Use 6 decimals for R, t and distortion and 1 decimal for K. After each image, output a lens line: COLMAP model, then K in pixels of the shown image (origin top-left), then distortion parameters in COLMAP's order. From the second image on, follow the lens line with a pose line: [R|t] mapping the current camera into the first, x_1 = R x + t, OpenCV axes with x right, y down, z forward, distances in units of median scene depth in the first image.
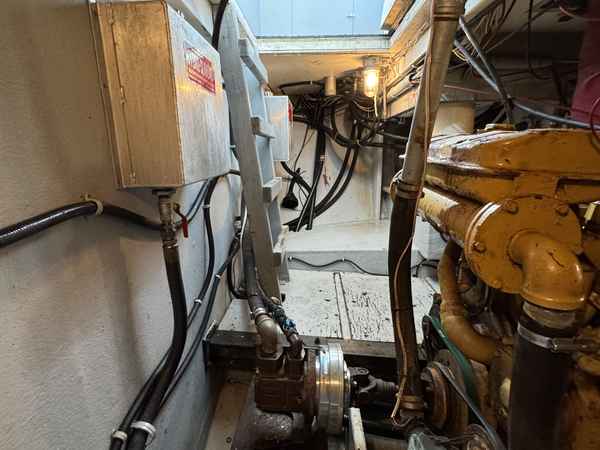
lens RADIAL K [[316.8, 0, 300.0], [0, 316.8, 225.0], [0, 0, 1]] dist [-0.005562, 0.000628]
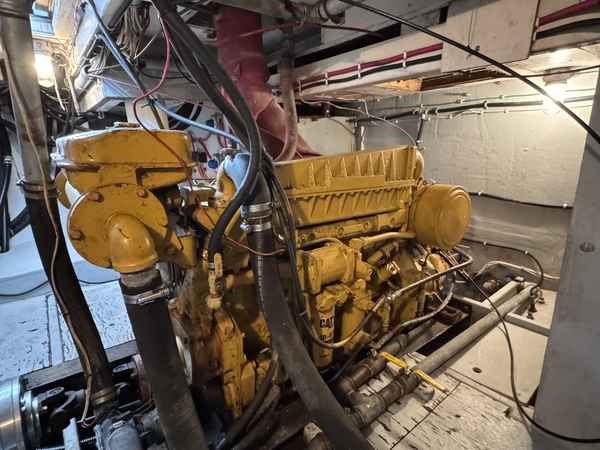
lens RADIAL K [[316.8, 0, 300.0], [0, 316.8, 225.0], [0, 0, 1]] dist [-0.005562, 0.000628]
pose [[0.742765, -0.186520, 0.643047, 0.127502], [0.176574, 0.980983, 0.080585, 0.023691], [-0.645849, 0.053690, 0.761575, -0.099169]]
